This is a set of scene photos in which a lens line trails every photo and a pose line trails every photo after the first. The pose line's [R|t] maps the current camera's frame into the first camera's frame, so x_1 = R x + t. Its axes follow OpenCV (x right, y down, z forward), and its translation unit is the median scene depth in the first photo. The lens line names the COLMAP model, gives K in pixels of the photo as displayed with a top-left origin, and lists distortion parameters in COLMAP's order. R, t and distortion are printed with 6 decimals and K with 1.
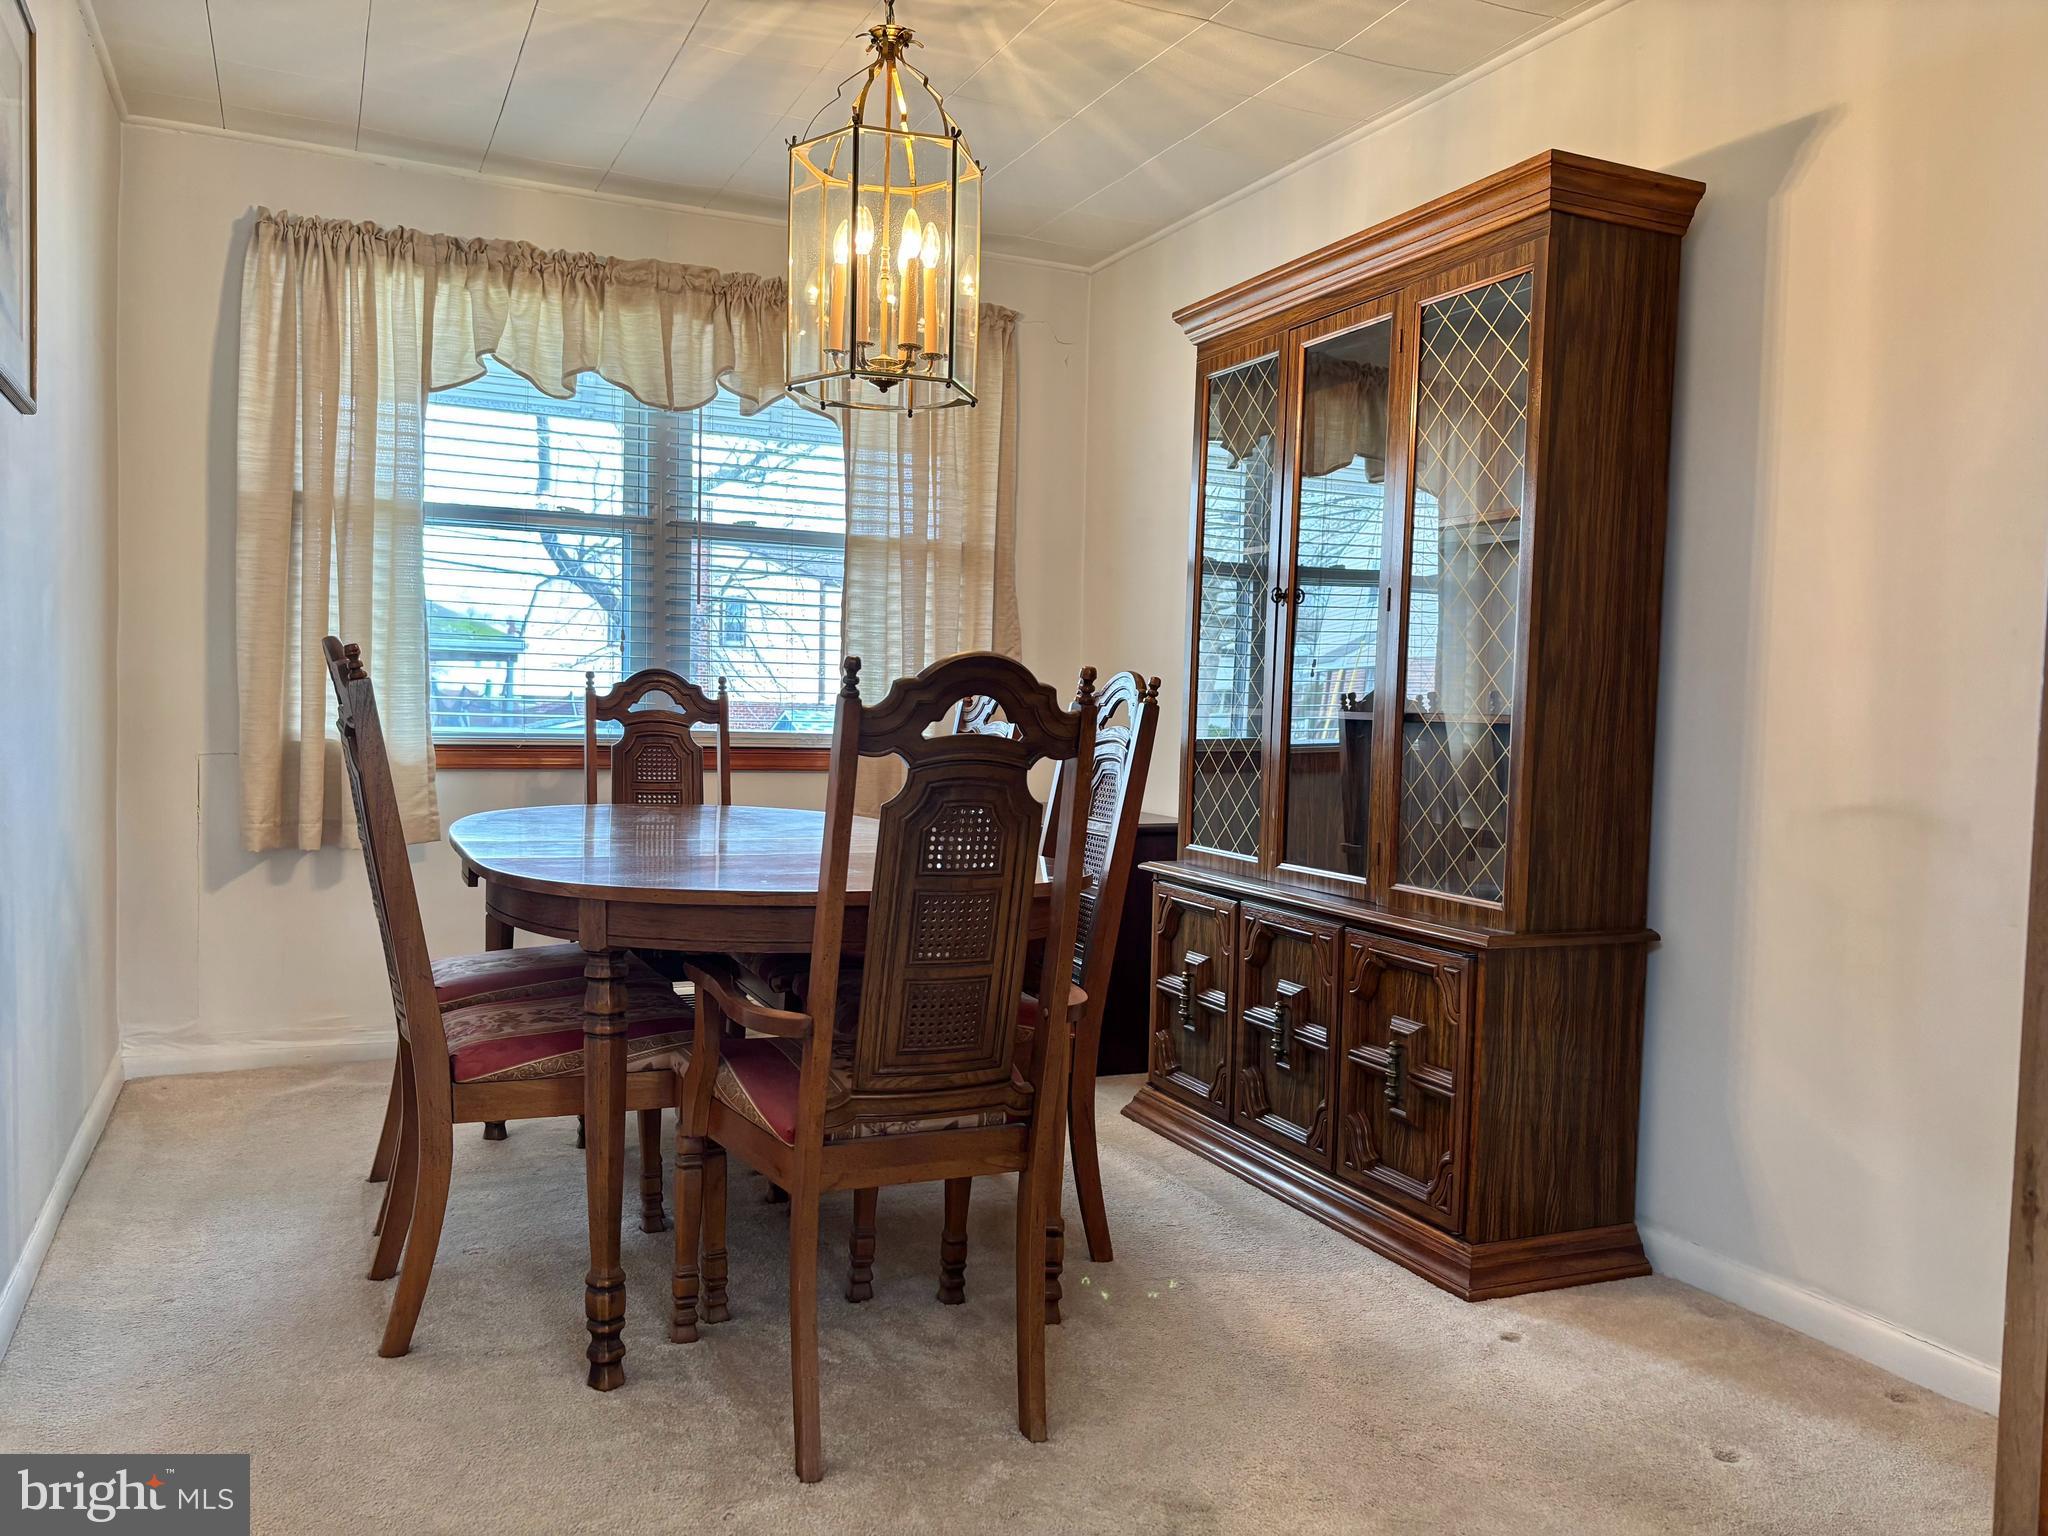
lens RADIAL K [[1550.5, 0, 1023.6], [0, 1550.5, 765.5], [0, 0, 1]] dist [0.034908, -0.039672]
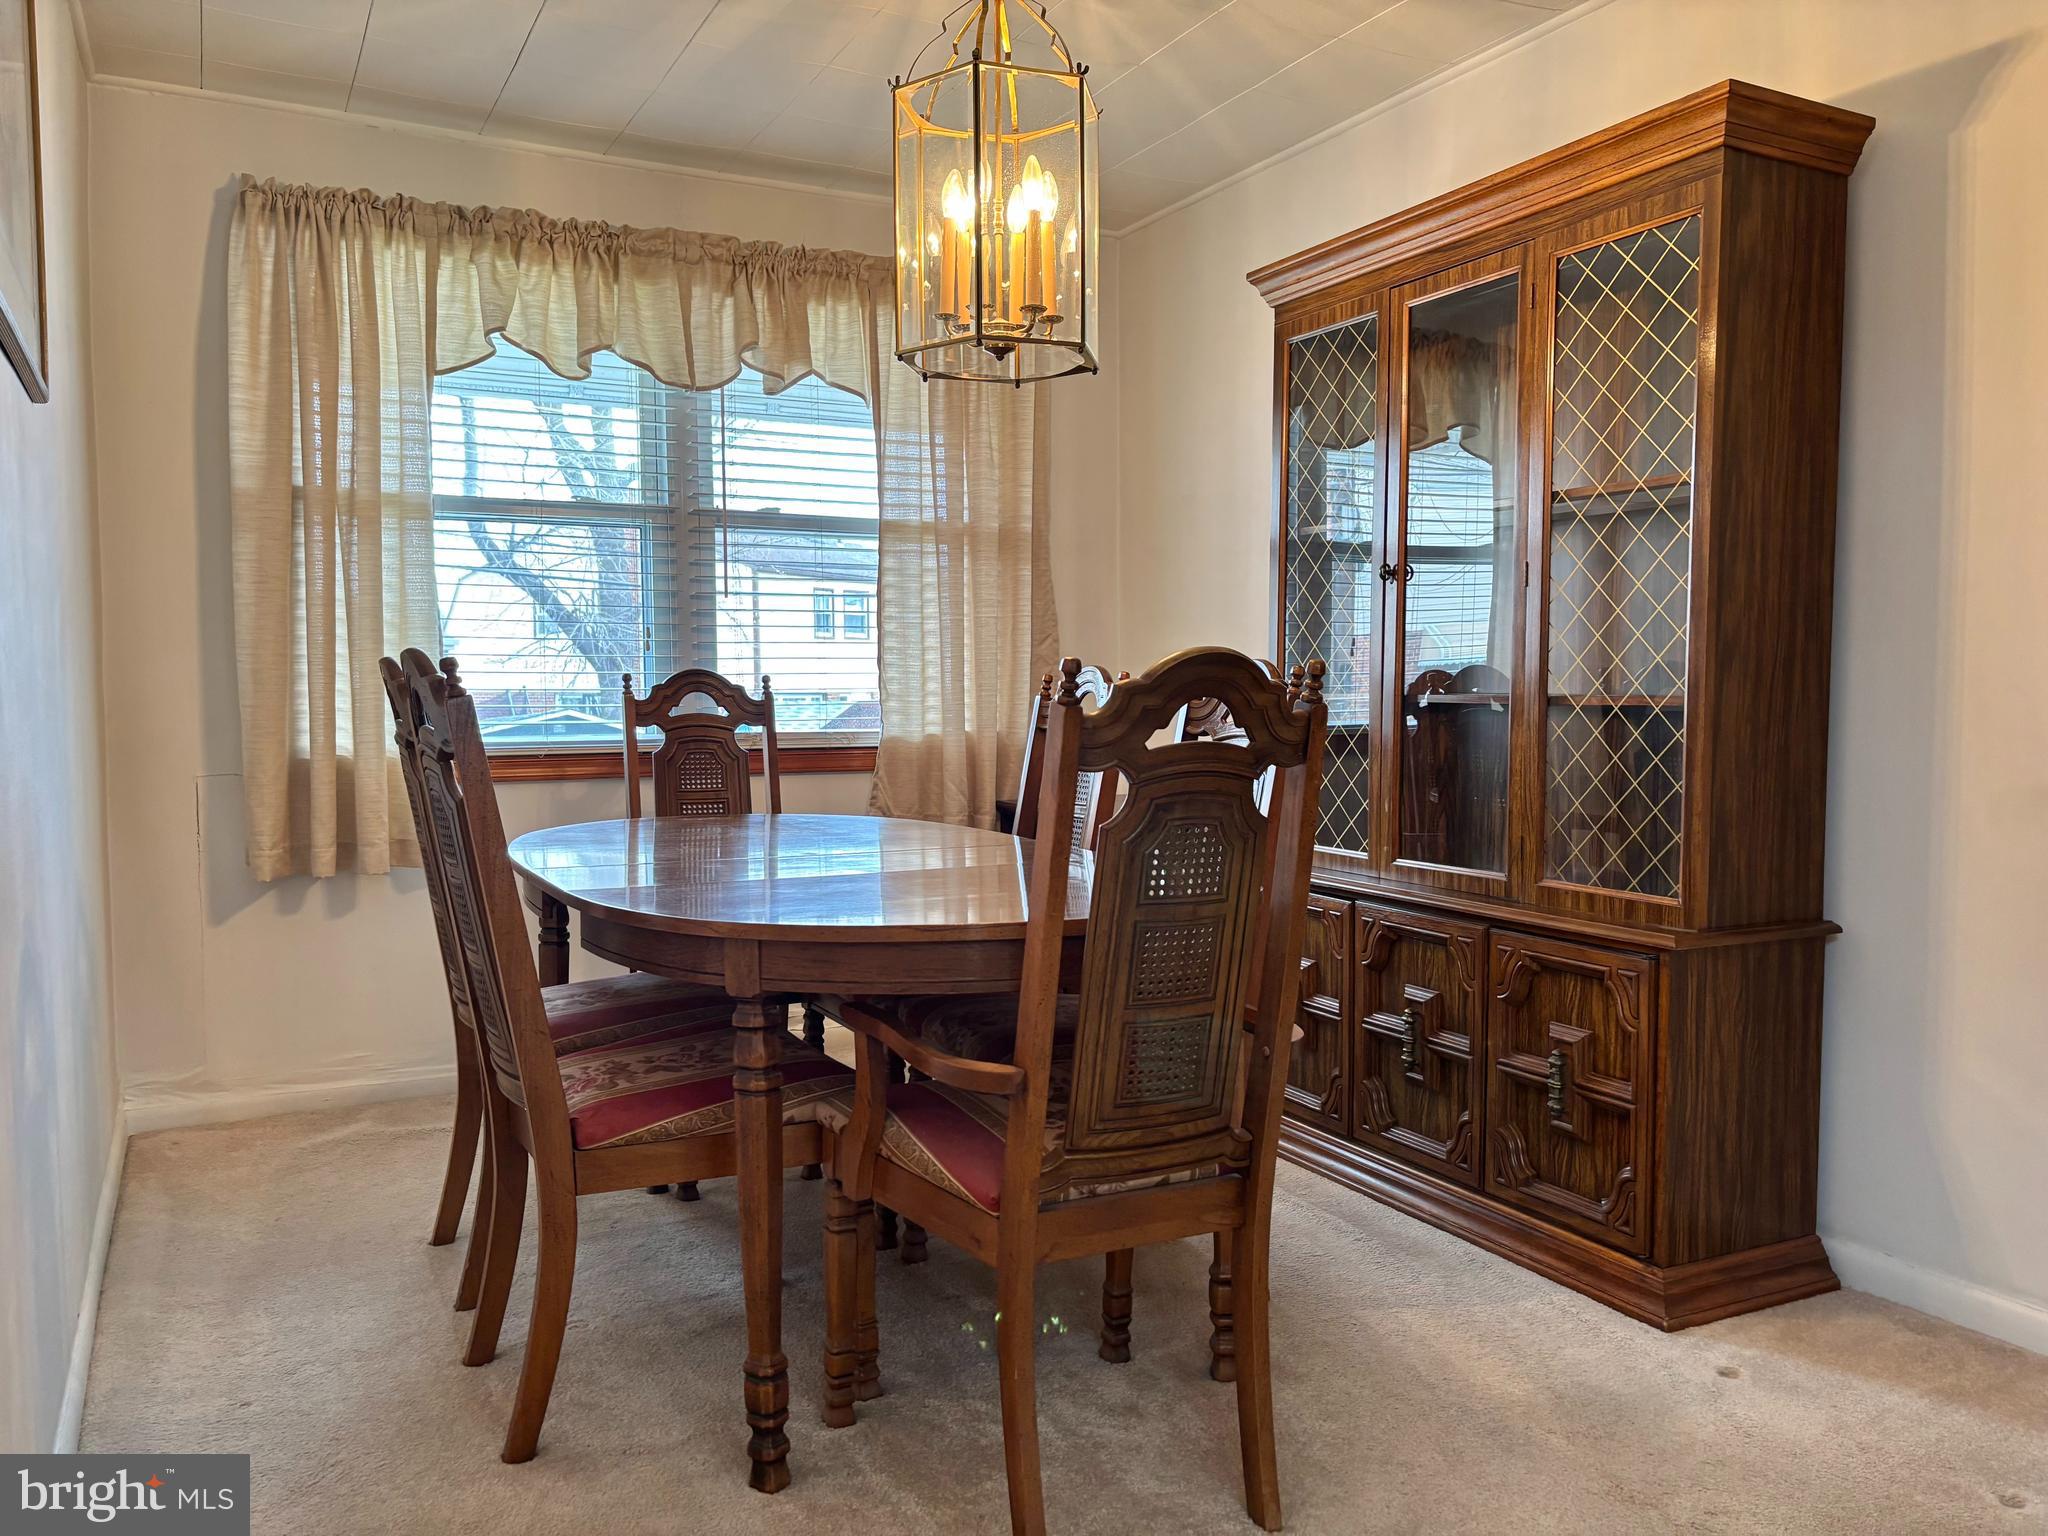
lens RADIAL K [[1550.5, 0, 1021.9], [0, 1550.5, 764.0], [0, 0, 1]] dist [0.034908, -0.039672]
pose [[0.998474, -0.031015, 0.045696, -0.120537], [0.030495, 0.999462, 0.012034, -0.014864], [-0.046045, -0.010622, 0.998883, 0.088098]]
